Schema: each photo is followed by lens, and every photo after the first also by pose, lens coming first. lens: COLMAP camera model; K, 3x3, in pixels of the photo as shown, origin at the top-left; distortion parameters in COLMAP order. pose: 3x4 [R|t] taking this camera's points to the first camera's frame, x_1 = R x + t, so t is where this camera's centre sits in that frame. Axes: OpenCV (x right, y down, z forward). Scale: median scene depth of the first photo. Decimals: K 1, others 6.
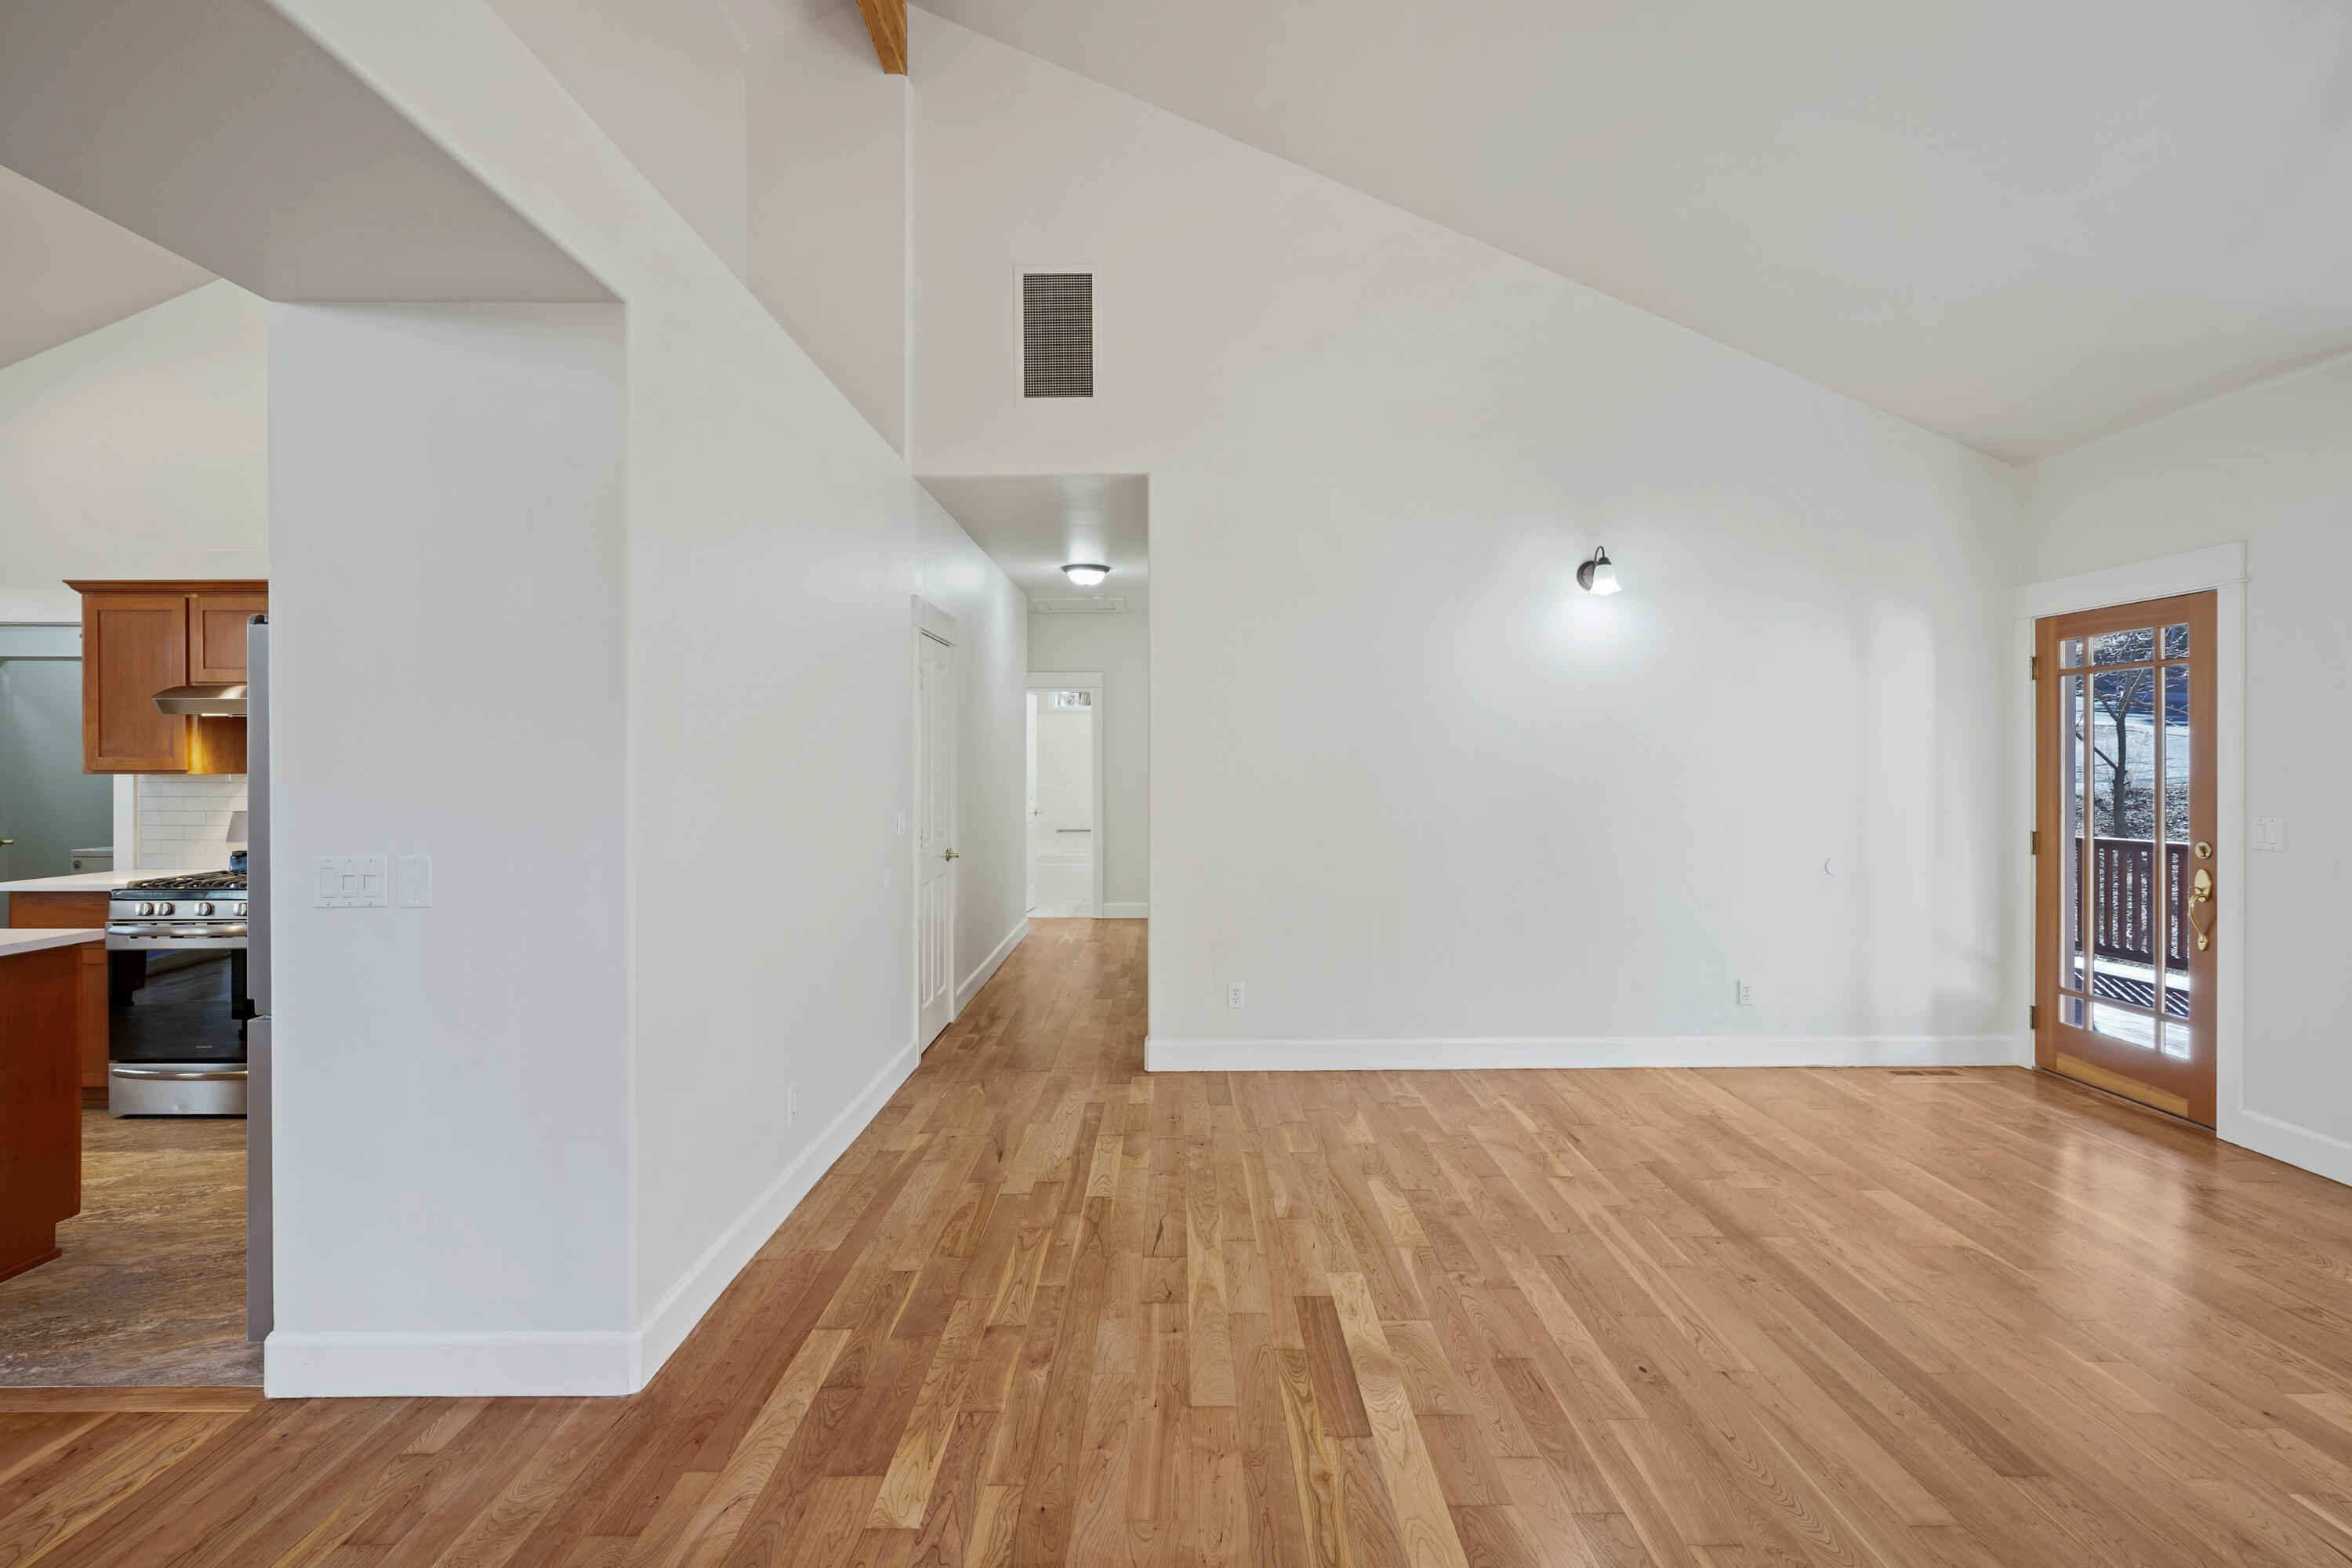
lens RADIAL K [[1144.4, 0, 1180.3], [0, 1144.4, 761.3], [0, 0, 1]] dist [0.000403, 0.000375]
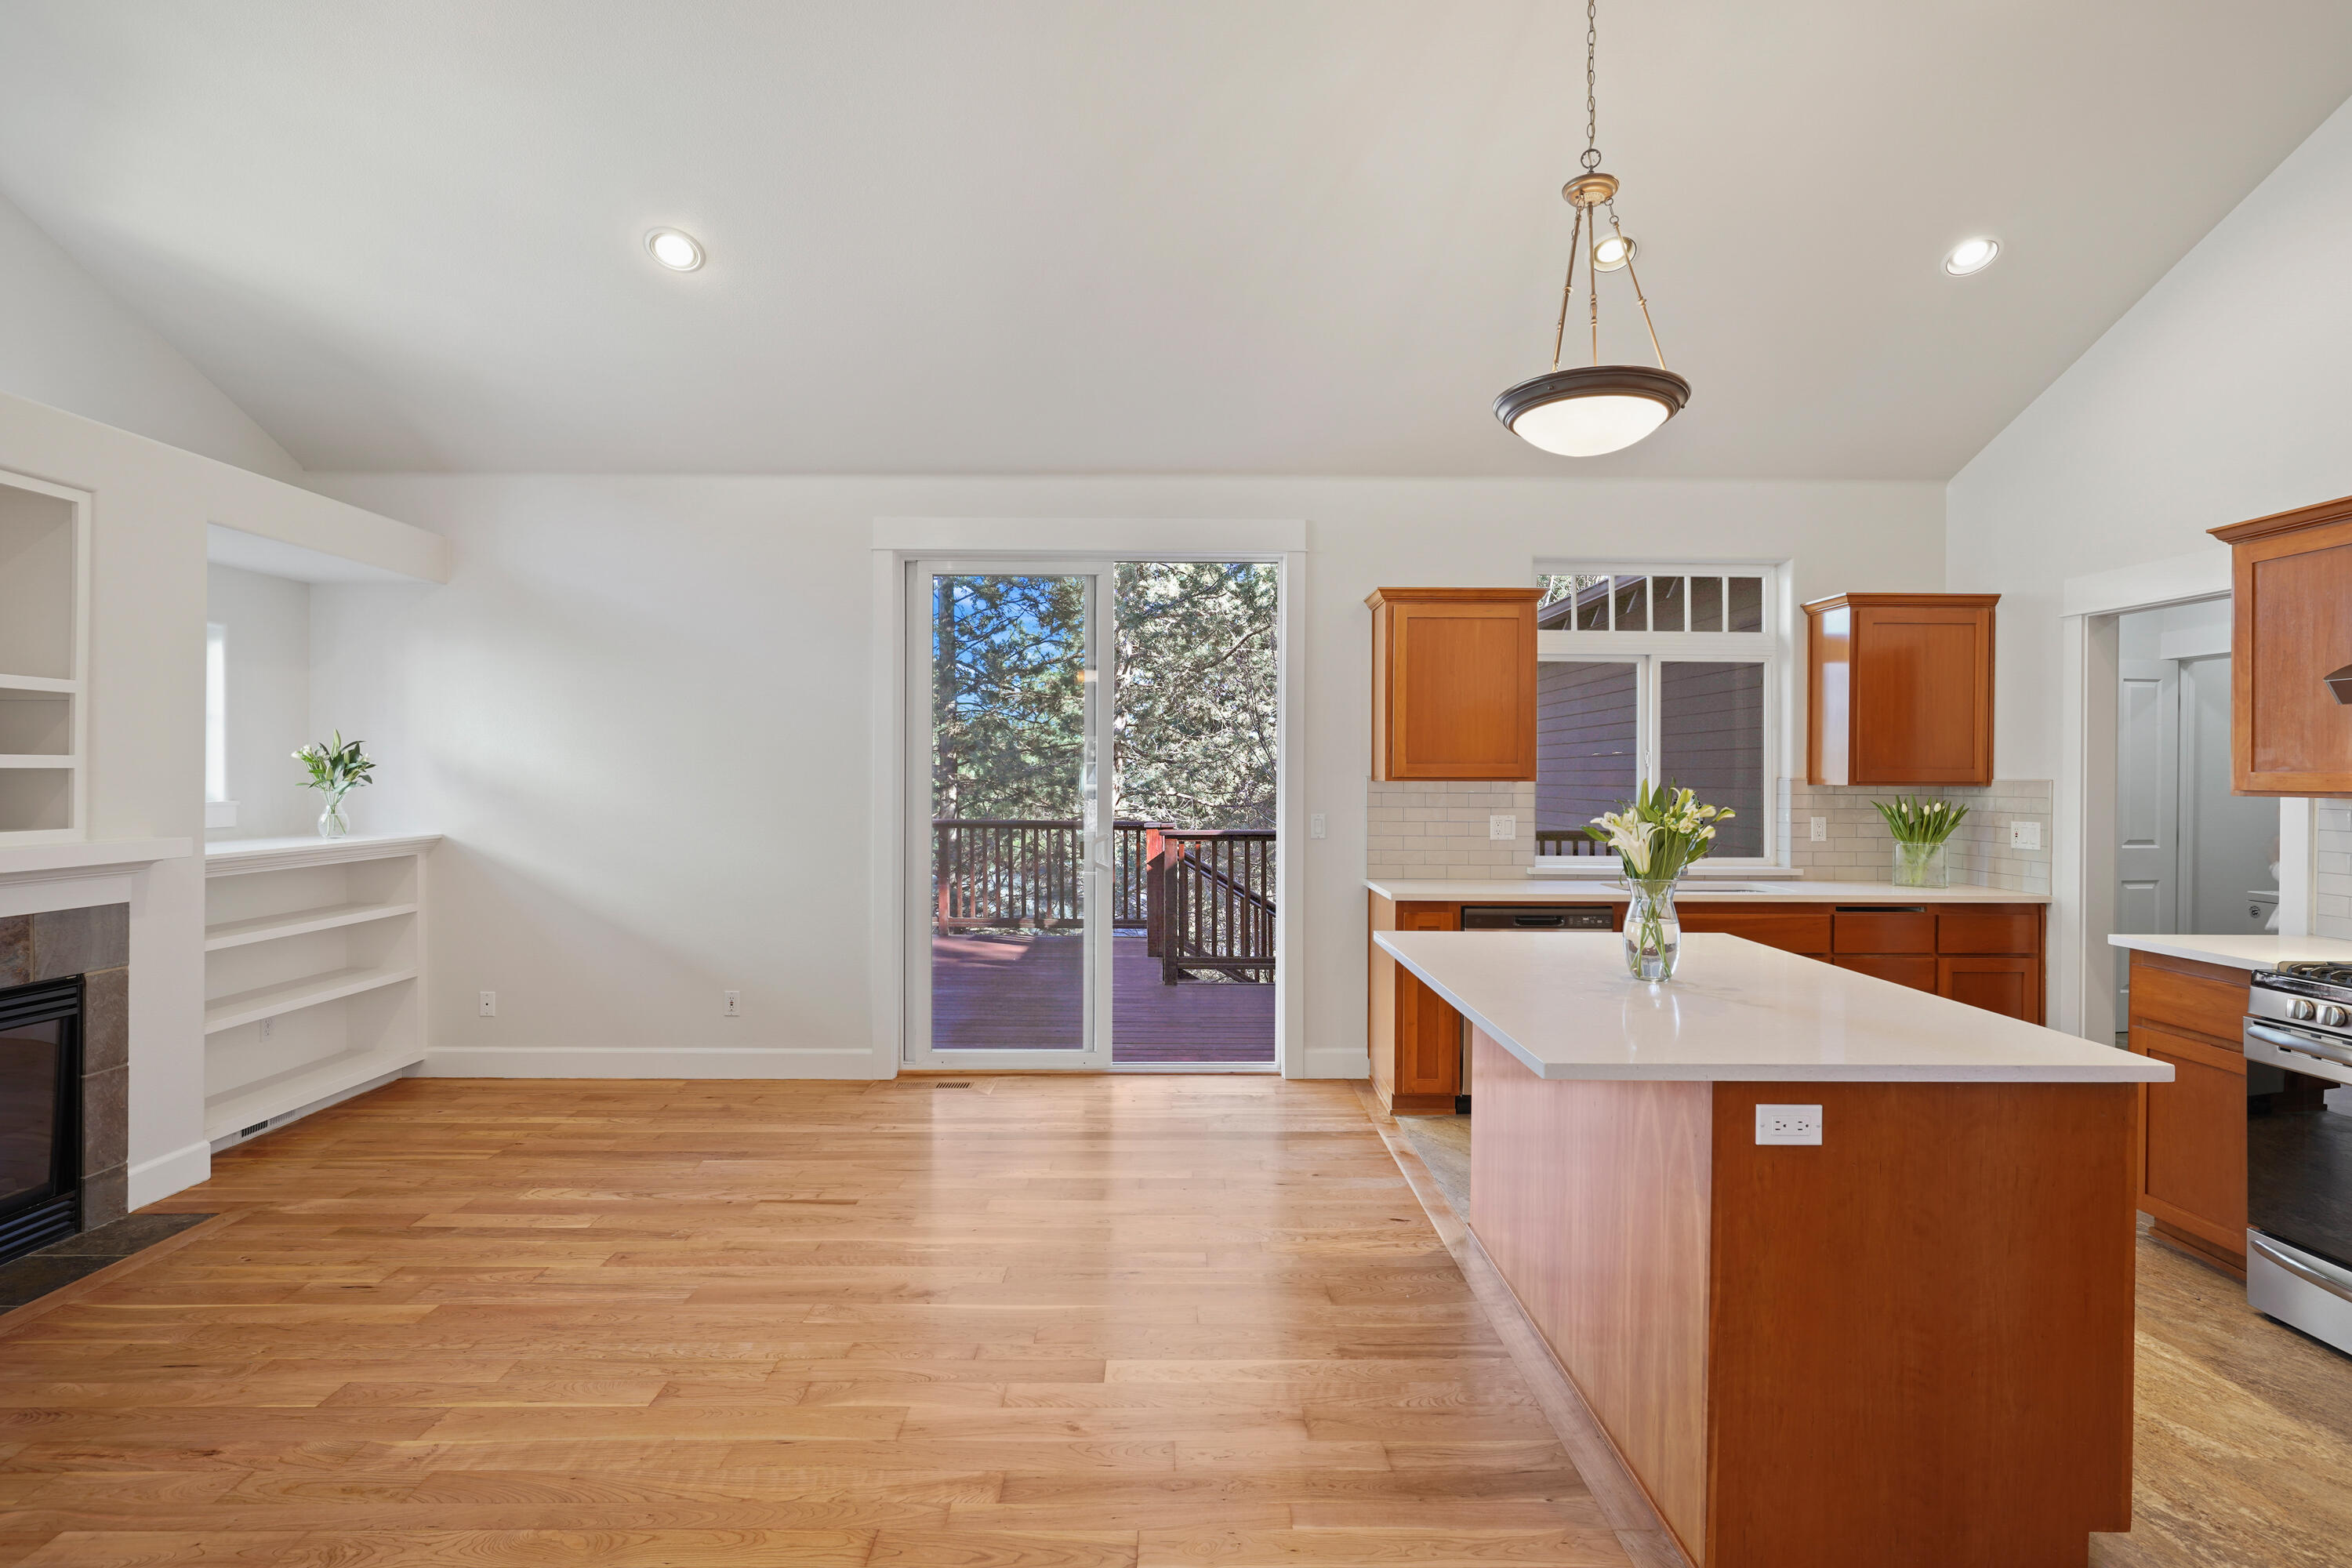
lens RADIAL K [[1142.5, 0, 1190.2], [0, 1142.5, 774.7], [0, 0, 1]] dist [-0.002367, 0.001048]
pose [[0.014147, 0.001324, -0.999899, -0.287228], [-0.006354, 0.999979, 0.001235, 0.001519], [0.999880, 0.006336, 0.014155, 0.384074]]
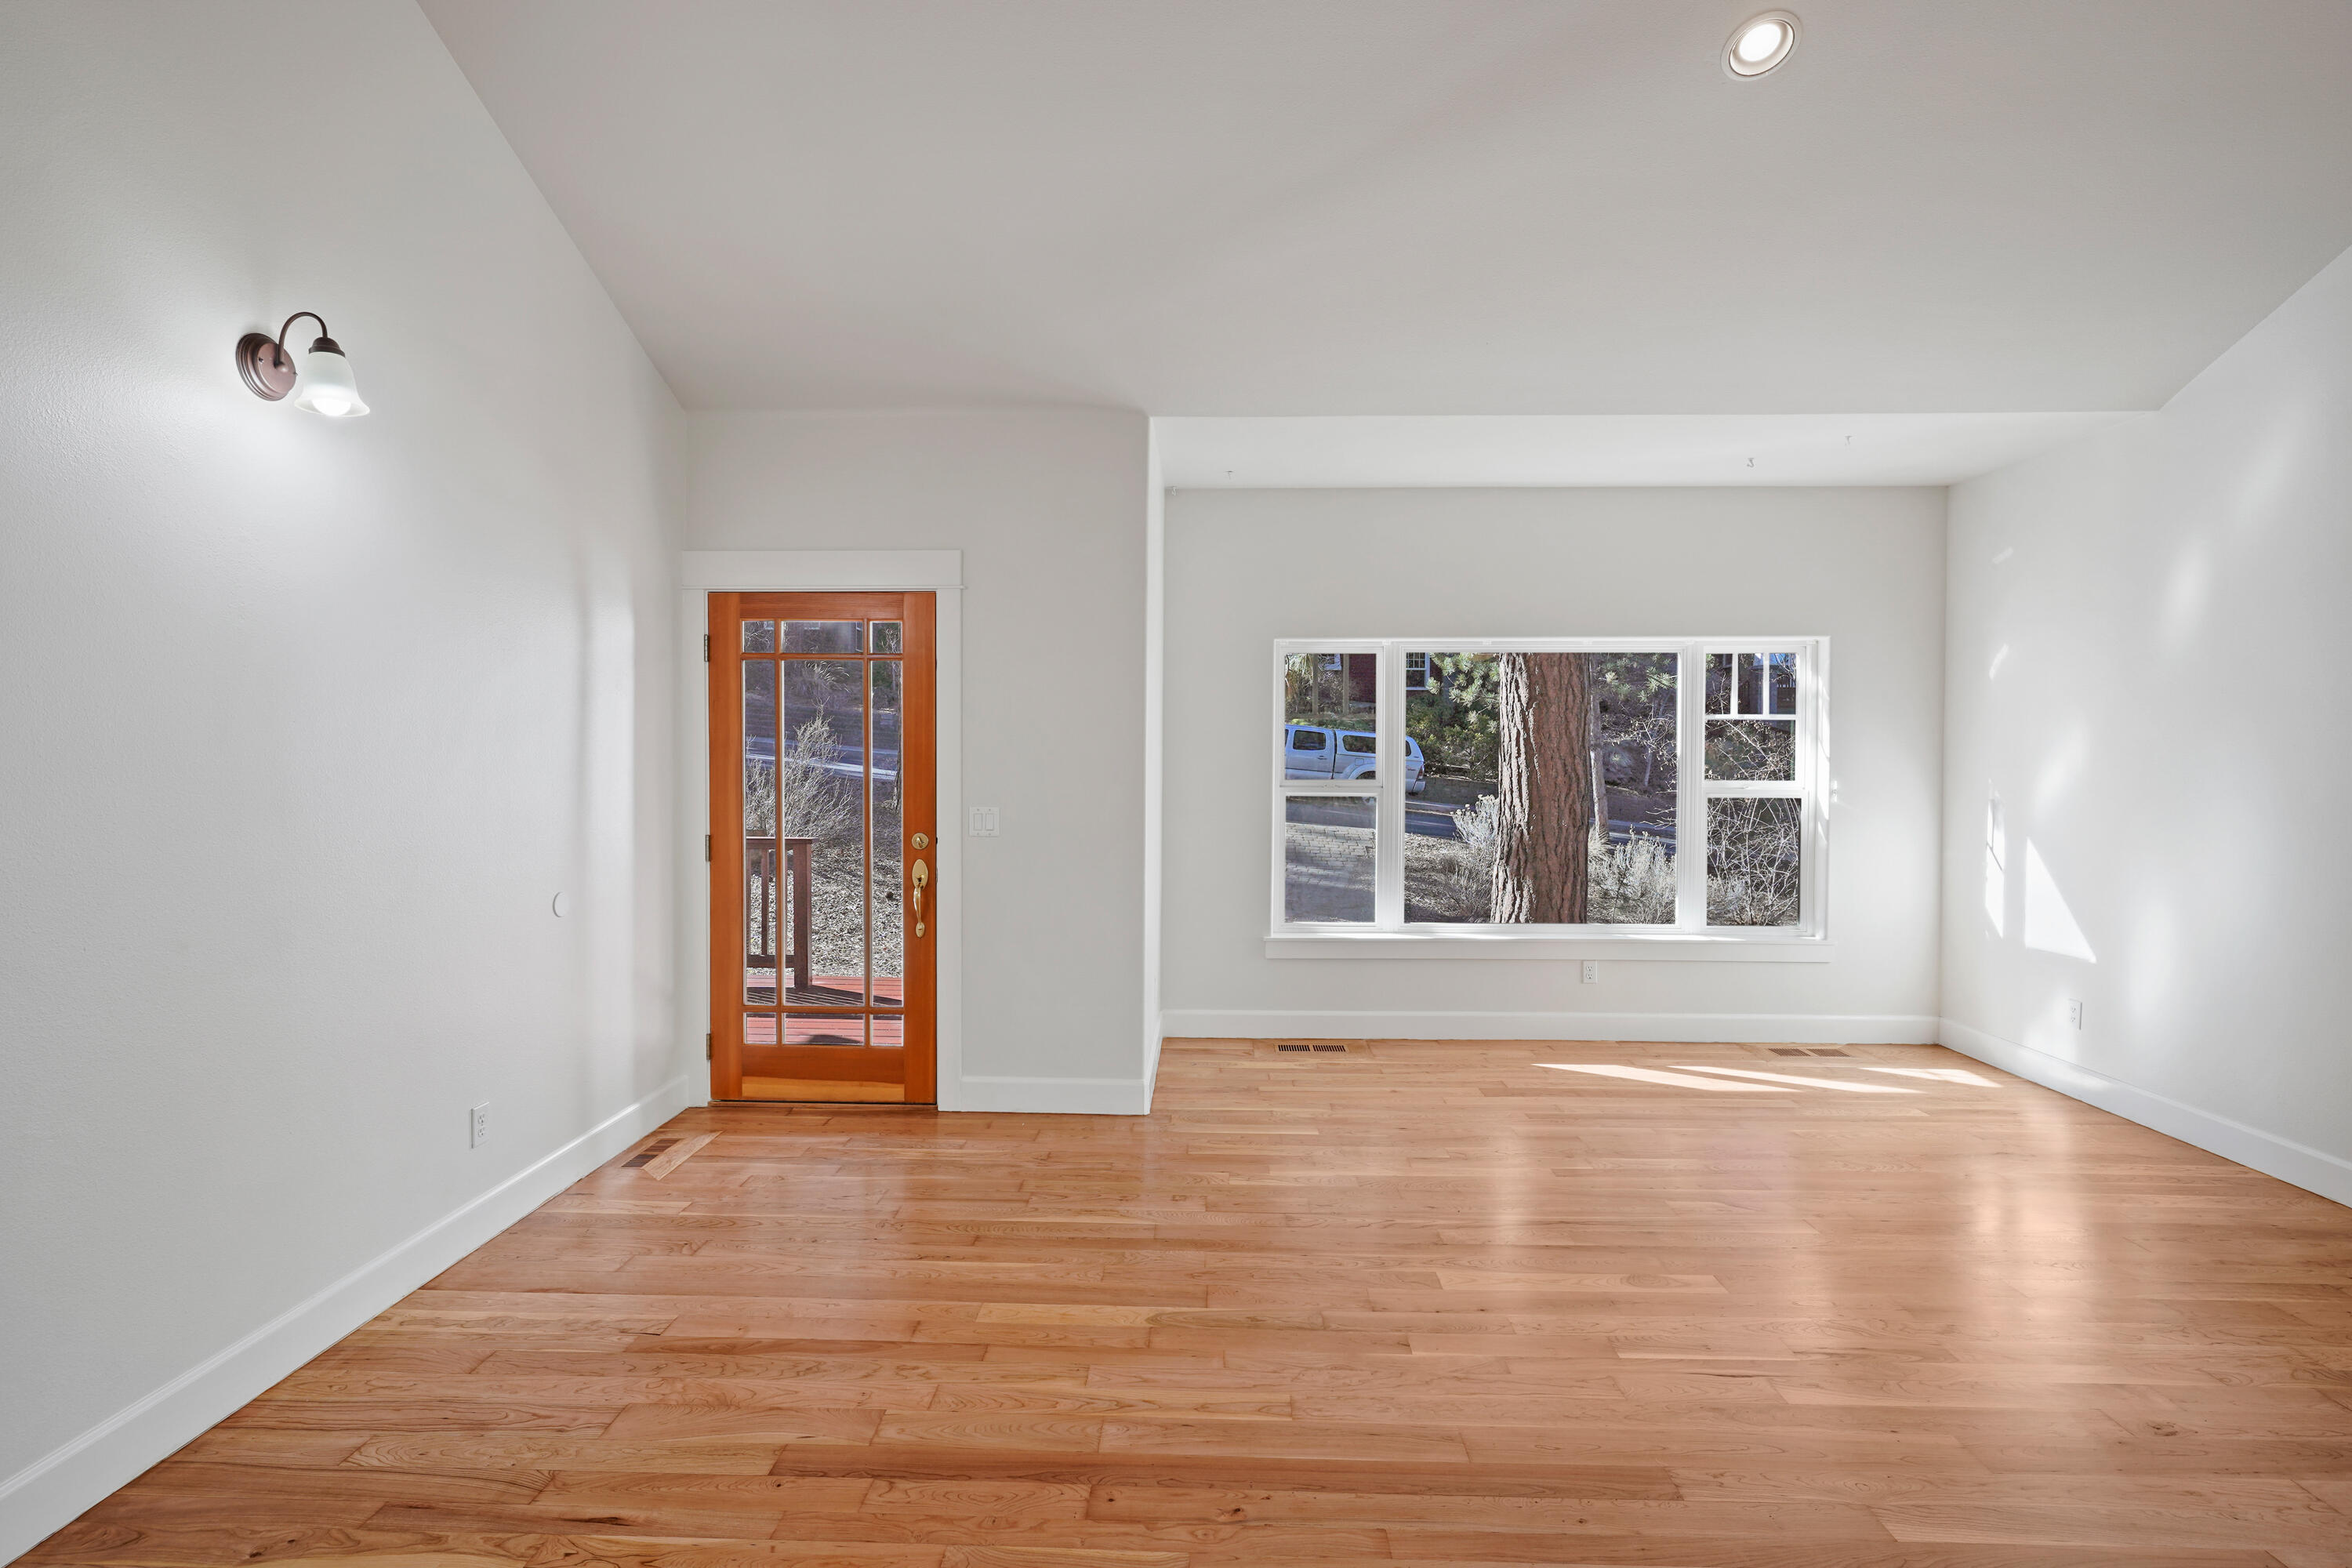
lens RADIAL K [[1123.9, 0, 1175.8], [0, 1123.9, 781.3], [0, 0, 1]] dist [-0.007413, 0.000149]
pose [[0.037413, -0.019745, 0.999105, -0.116799], [-0.002700, 0.999799, 0.019860, 0.002697], [-0.999296, -0.003441, 0.037353, 0.729680]]
